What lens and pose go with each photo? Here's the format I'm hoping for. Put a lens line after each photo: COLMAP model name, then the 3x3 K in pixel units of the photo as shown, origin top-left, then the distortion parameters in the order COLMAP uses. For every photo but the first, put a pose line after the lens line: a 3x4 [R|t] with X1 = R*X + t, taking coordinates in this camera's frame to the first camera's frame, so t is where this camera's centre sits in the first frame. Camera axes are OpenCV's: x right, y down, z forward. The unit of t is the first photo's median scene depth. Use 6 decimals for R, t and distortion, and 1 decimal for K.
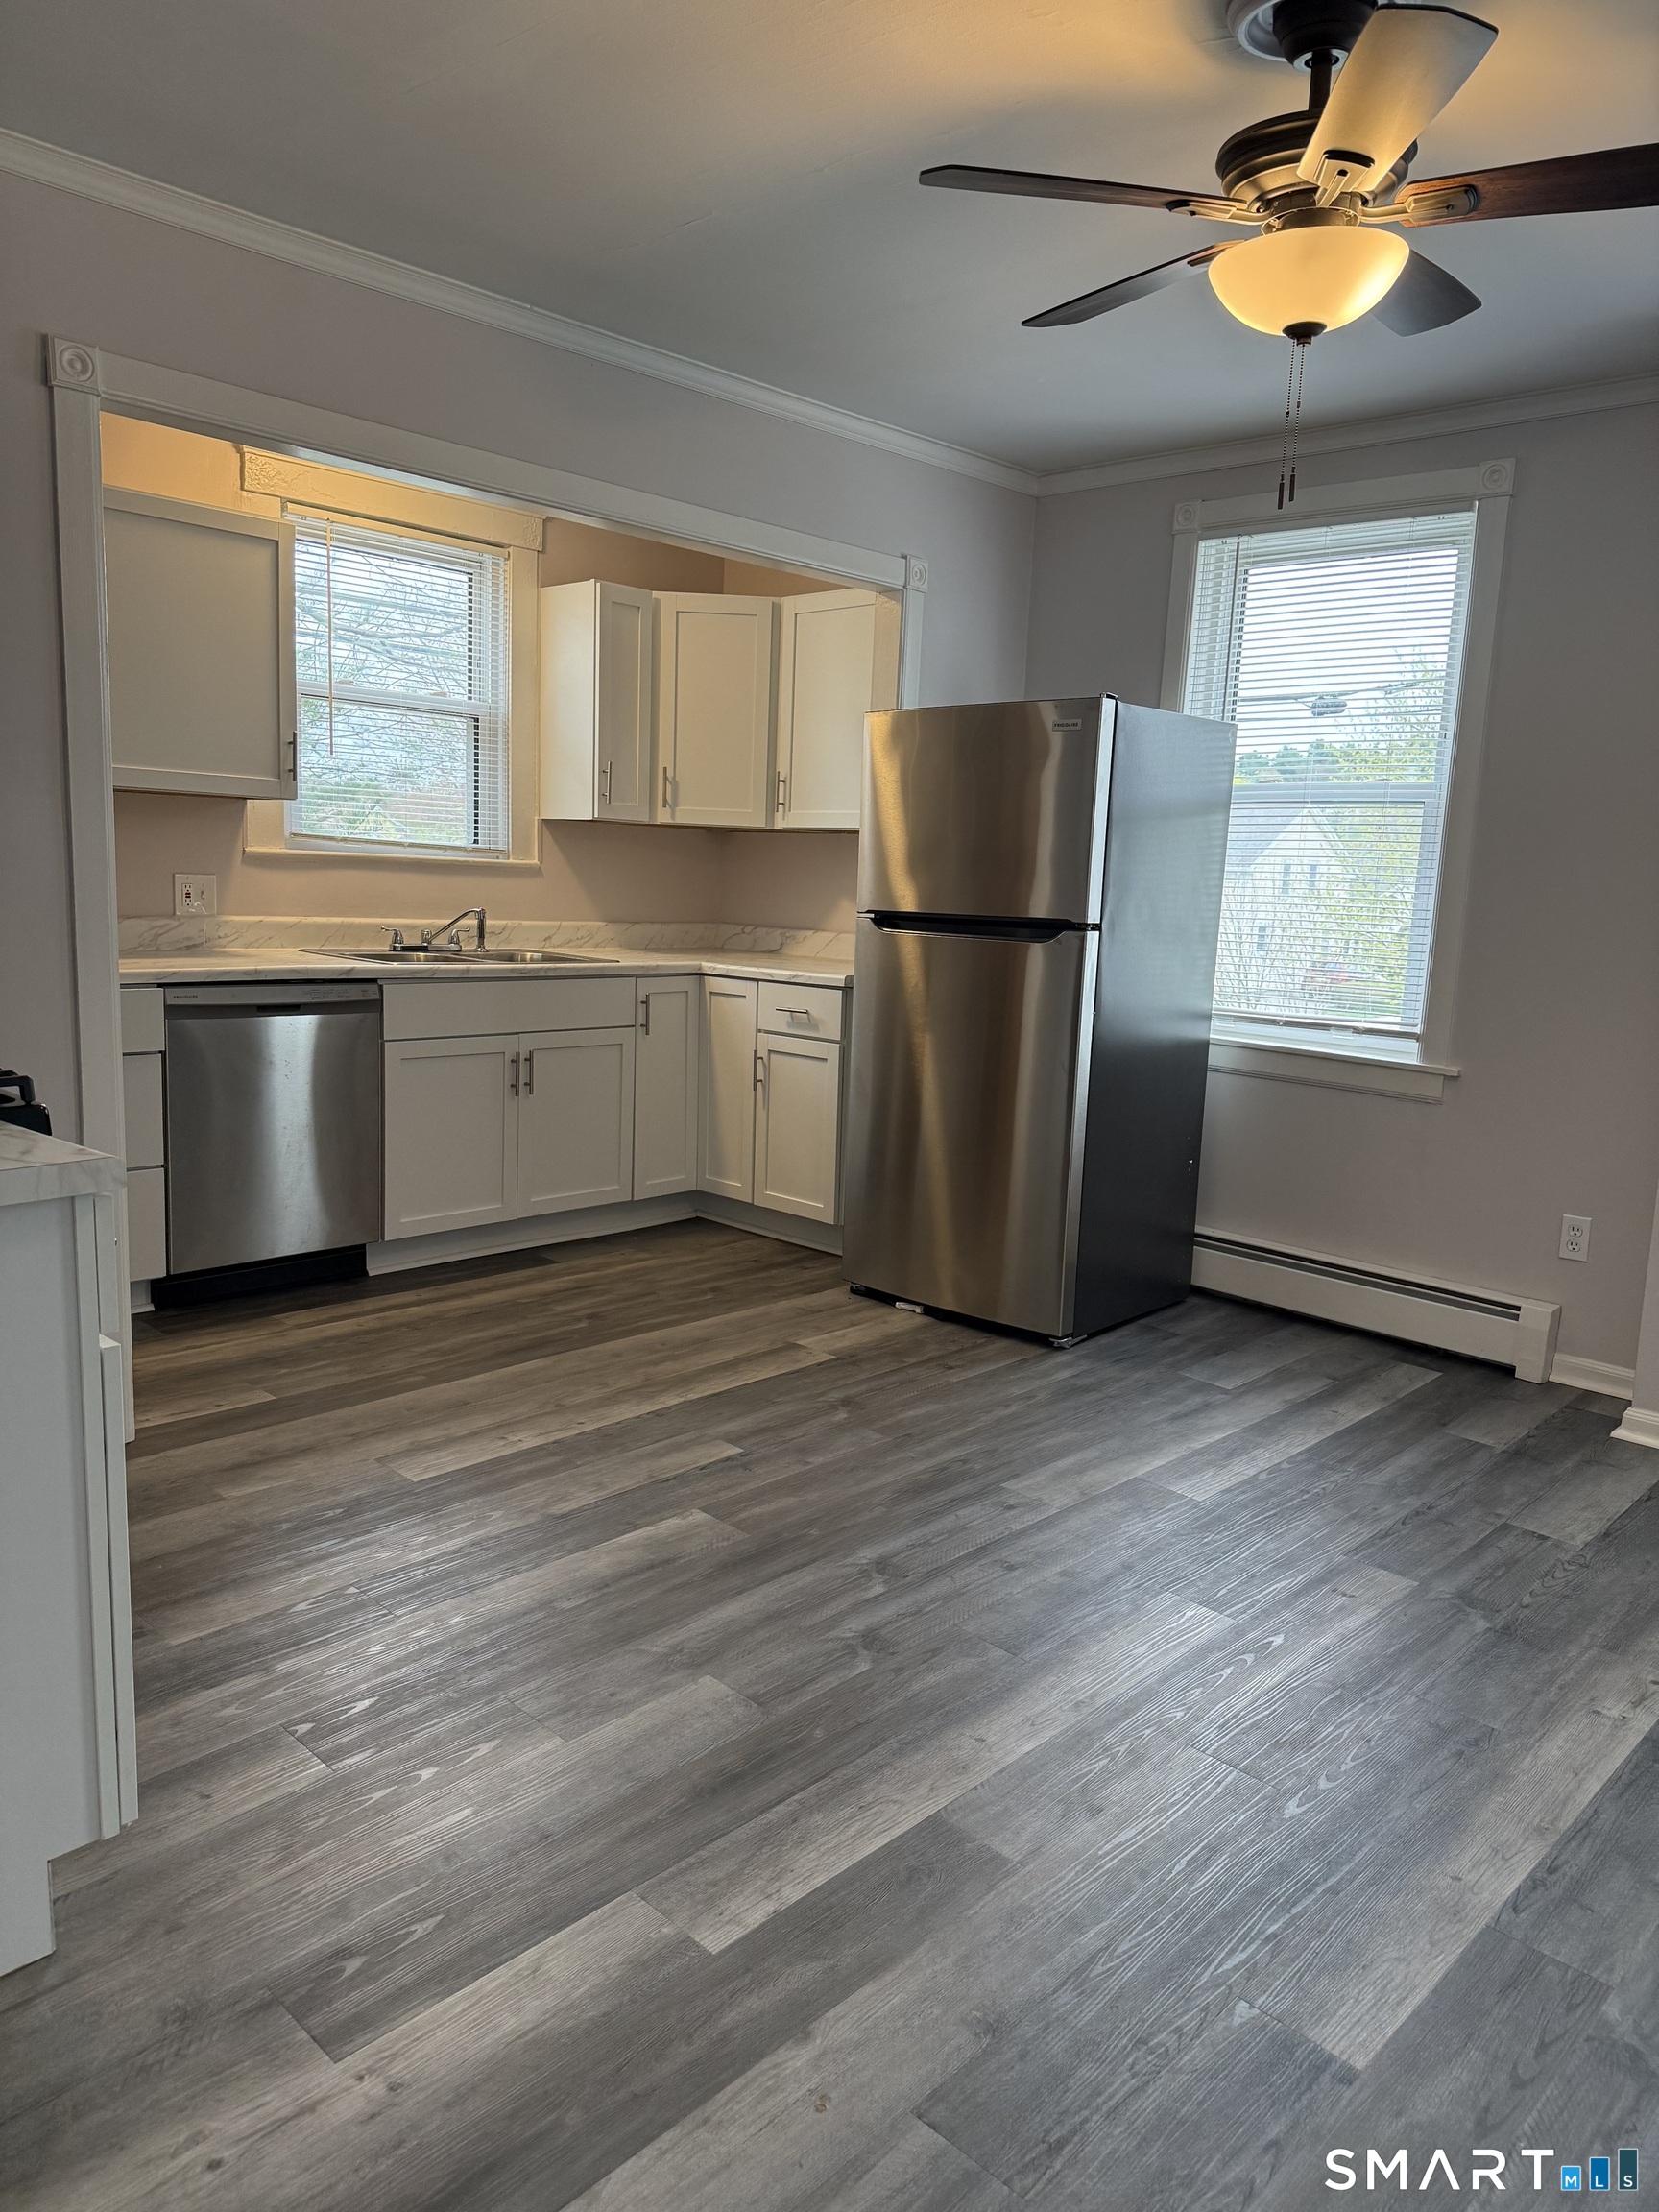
lens RADIAL K [[1538.9, 0, 829.5], [0, 1538.9, 1106.0], [0, 0, 1]] dist [0.099110, -0.151708]
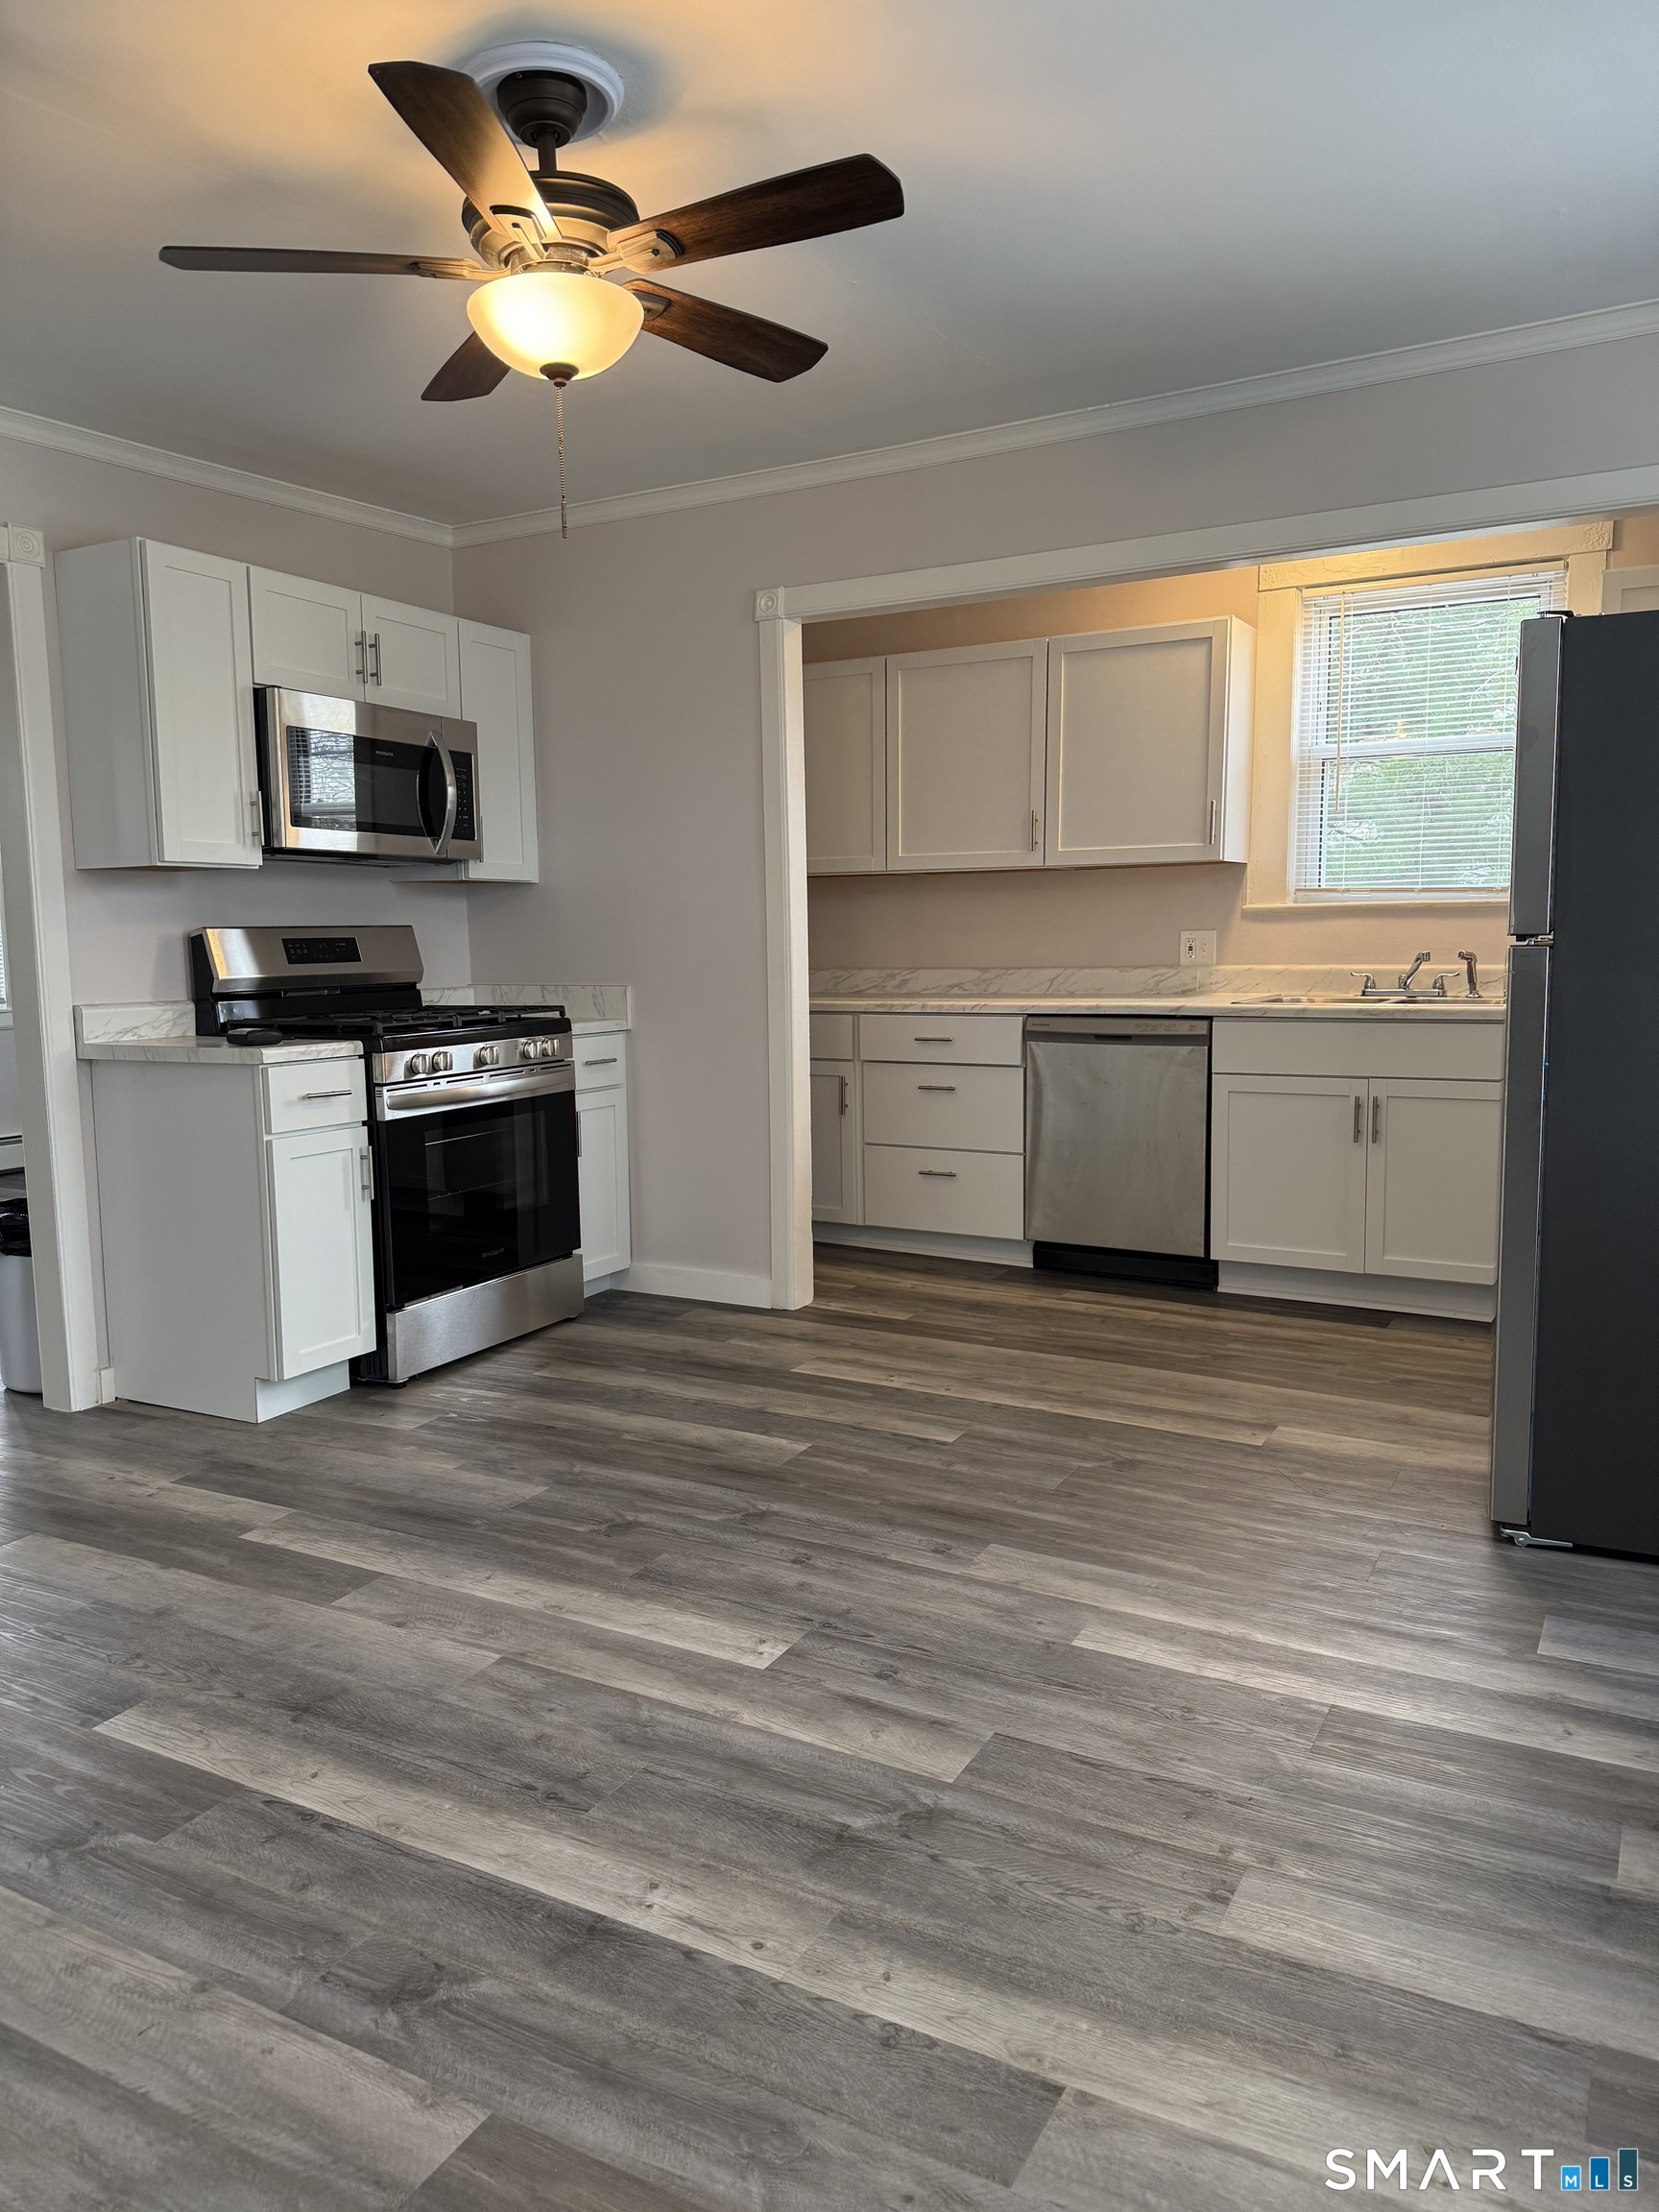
lens RADIAL K [[1538.9, 0, 829.5], [0, 1538.9, 1106.0], [0, 0, 1]] dist [0.099110, -0.151708]
pose [[0.255397, 0.068715, -0.964391, 0.786922], [-0.128432, 0.991043, 0.036601, -0.027592], [0.958268, 0.114511, 0.261935, 0.524770]]
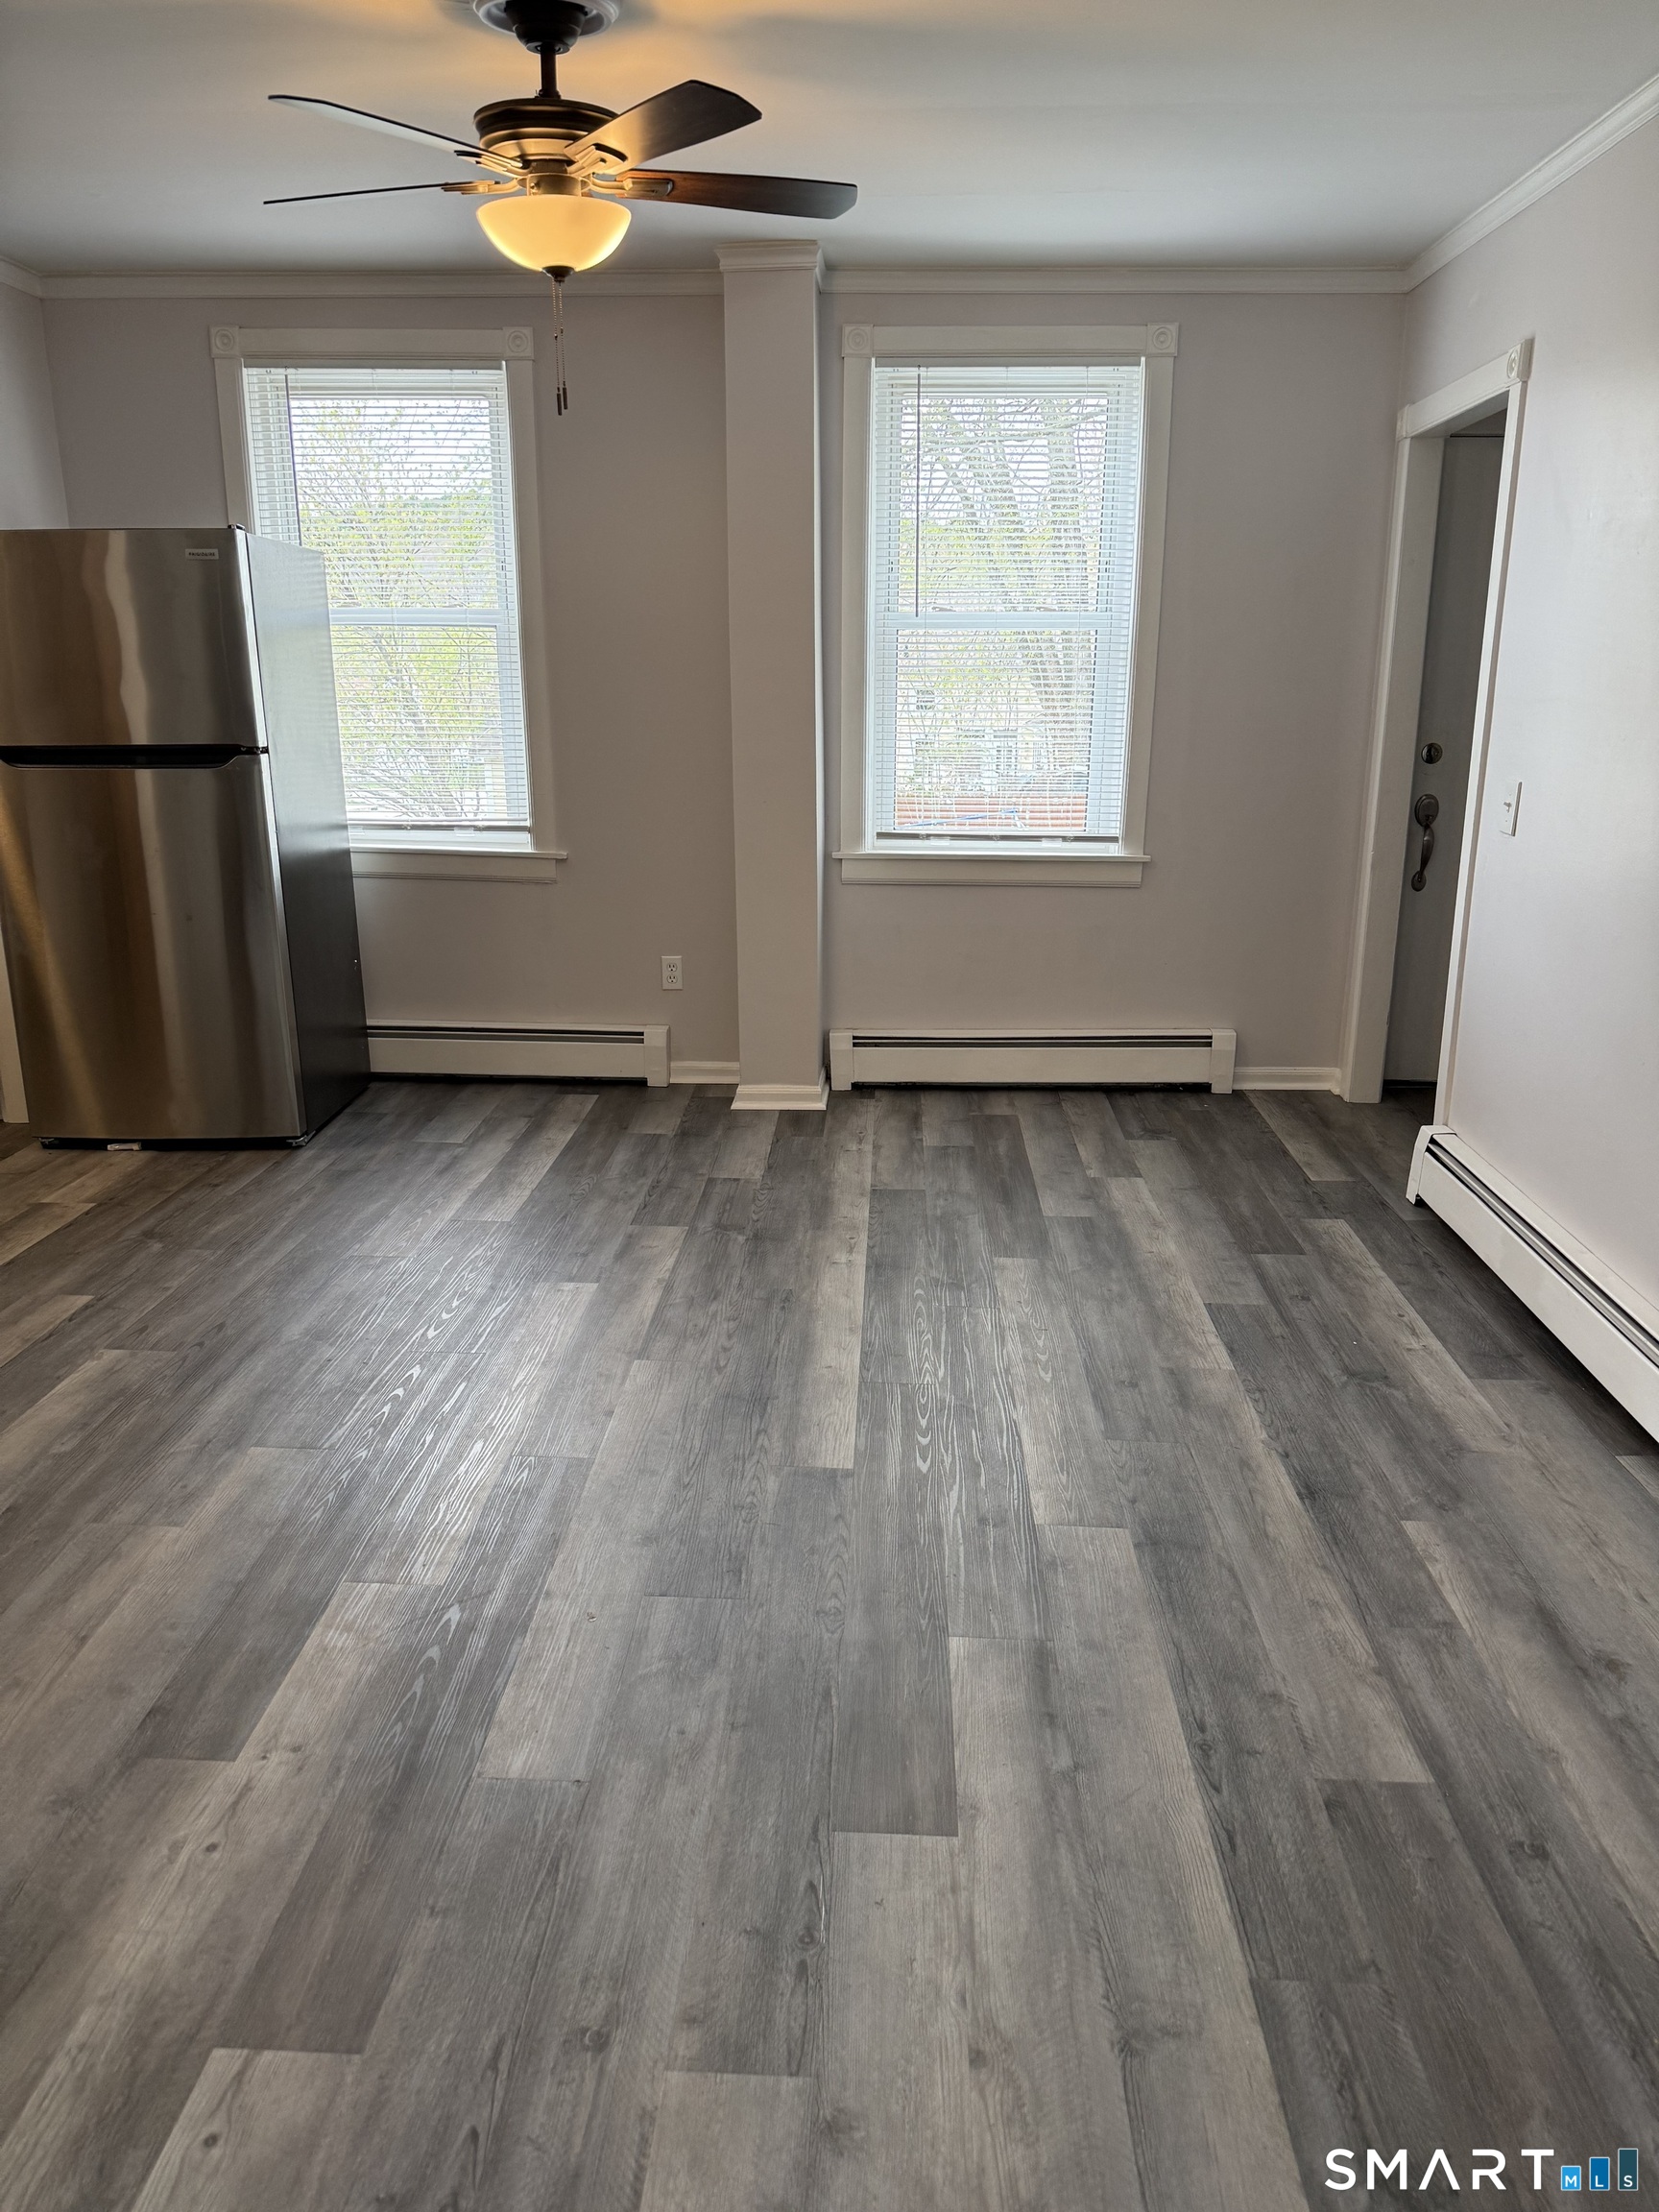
lens RADIAL K [[1538.9, 0, 829.5], [0, 1538.9, 1106.0], [0, 0, 1]] dist [0.099110, -0.151708]
pose [[0.753233, -0.211167, 0.622935, -0.260521], [0.131310, 0.976276, 0.172169, -0.011921], [-0.644514, -0.047886, 0.763092, -0.082803]]
